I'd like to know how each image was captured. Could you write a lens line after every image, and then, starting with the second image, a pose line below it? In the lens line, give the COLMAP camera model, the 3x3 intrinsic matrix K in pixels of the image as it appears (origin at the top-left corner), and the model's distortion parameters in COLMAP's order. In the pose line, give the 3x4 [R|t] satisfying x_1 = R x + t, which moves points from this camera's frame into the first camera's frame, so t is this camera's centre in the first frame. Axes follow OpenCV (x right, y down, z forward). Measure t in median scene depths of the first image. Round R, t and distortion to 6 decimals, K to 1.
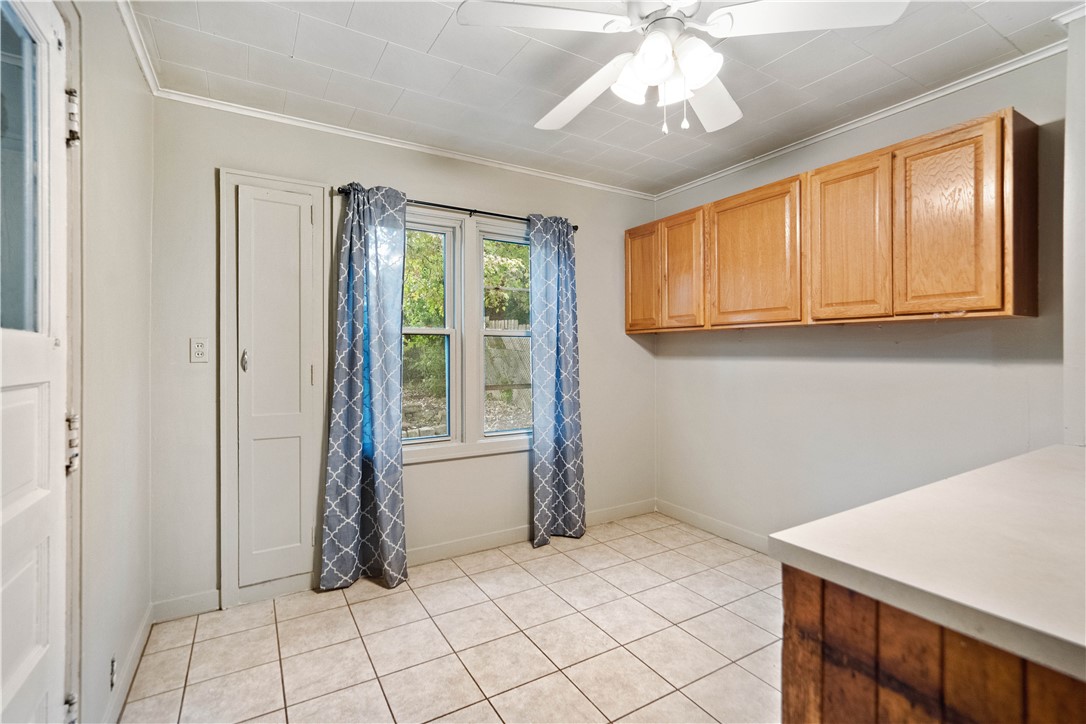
lens RADIAL K [[497.4, 0, 542.5], [0, 497.4, 352.4], [0, 0, 1]] dist [-0.002709, 0.003230]
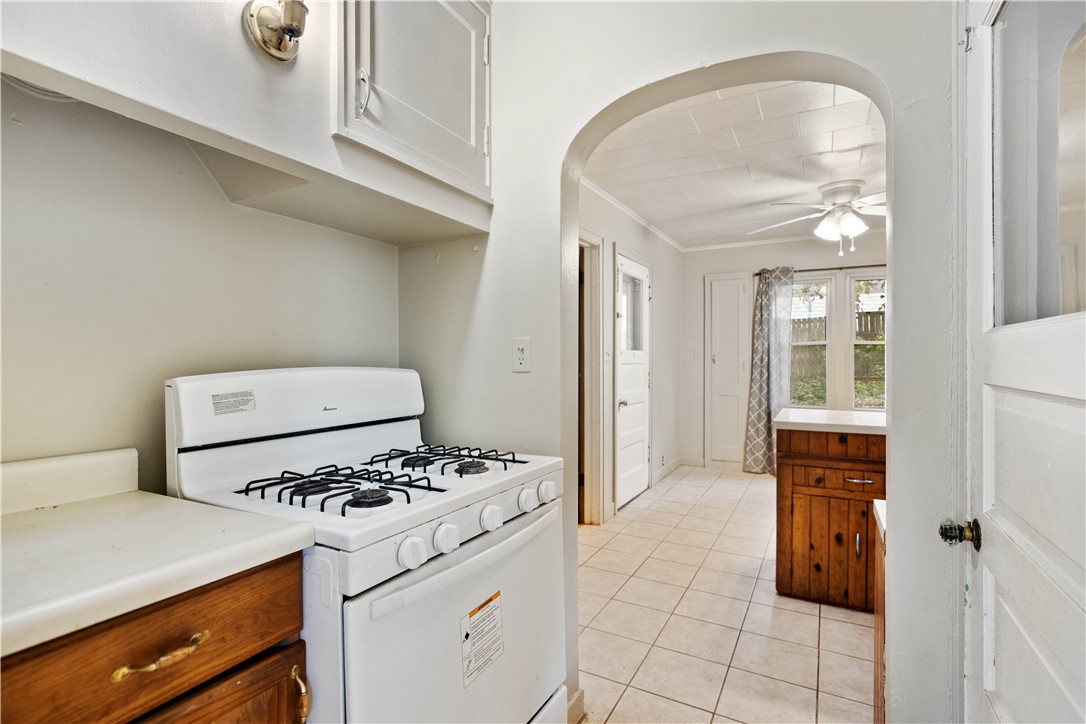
lens RADIAL K [[497.4, 0, 544.3], [0, 497.4, 360.8], [0, 0, 1]] dist [-0.002709, 0.003230]
pose [[0.508916, 0.005725, -0.860797, 0.872936], [0.002214, 0.999966, 0.007960, 0.002974], [0.860813, -0.005956, 0.508886, -0.741844]]
